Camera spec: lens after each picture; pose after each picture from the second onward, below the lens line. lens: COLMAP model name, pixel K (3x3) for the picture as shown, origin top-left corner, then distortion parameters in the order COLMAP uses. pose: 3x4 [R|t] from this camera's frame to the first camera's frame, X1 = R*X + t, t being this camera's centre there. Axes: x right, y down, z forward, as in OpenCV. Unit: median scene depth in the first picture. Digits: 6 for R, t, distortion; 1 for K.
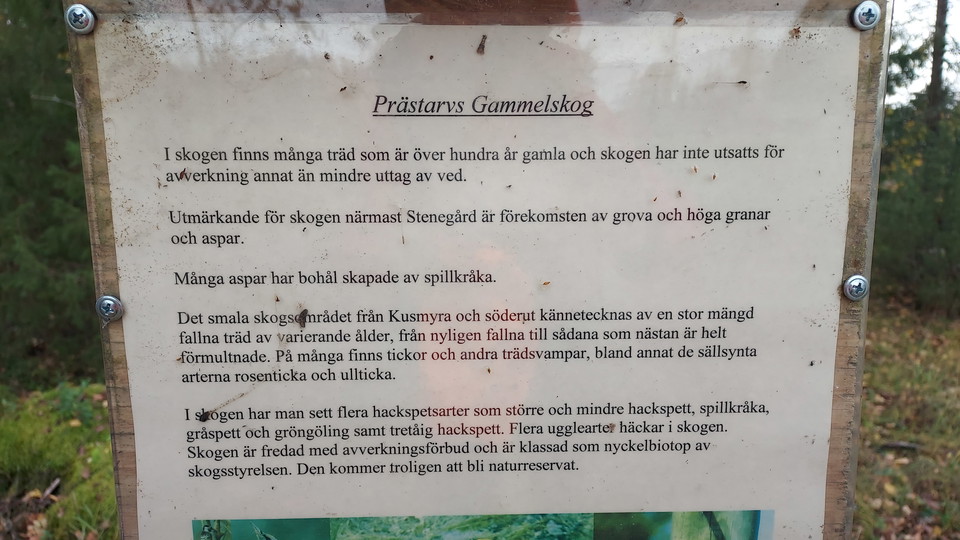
lens RADIAL K [[682.3, 0, 479.2], [0, 682.3, 266.5], [0, 0, 1]] dist [0.002564, -0.000164]
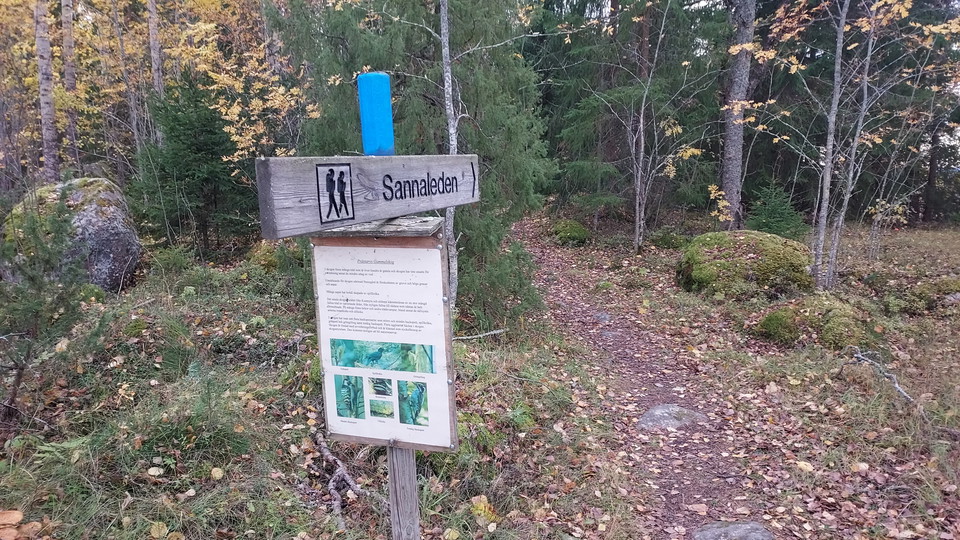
lens RADIAL K [[682.3, 0, 480.6], [0, 682.3, 272.3], [0, 0, 1]] dist [0.002564, -0.000164]
pose [[0.929194, 0.035170, -0.367915, 2.607706], [-0.029734, 0.999349, 0.020435, -0.274242], [0.368395, -0.008048, 0.929635, -3.486814]]
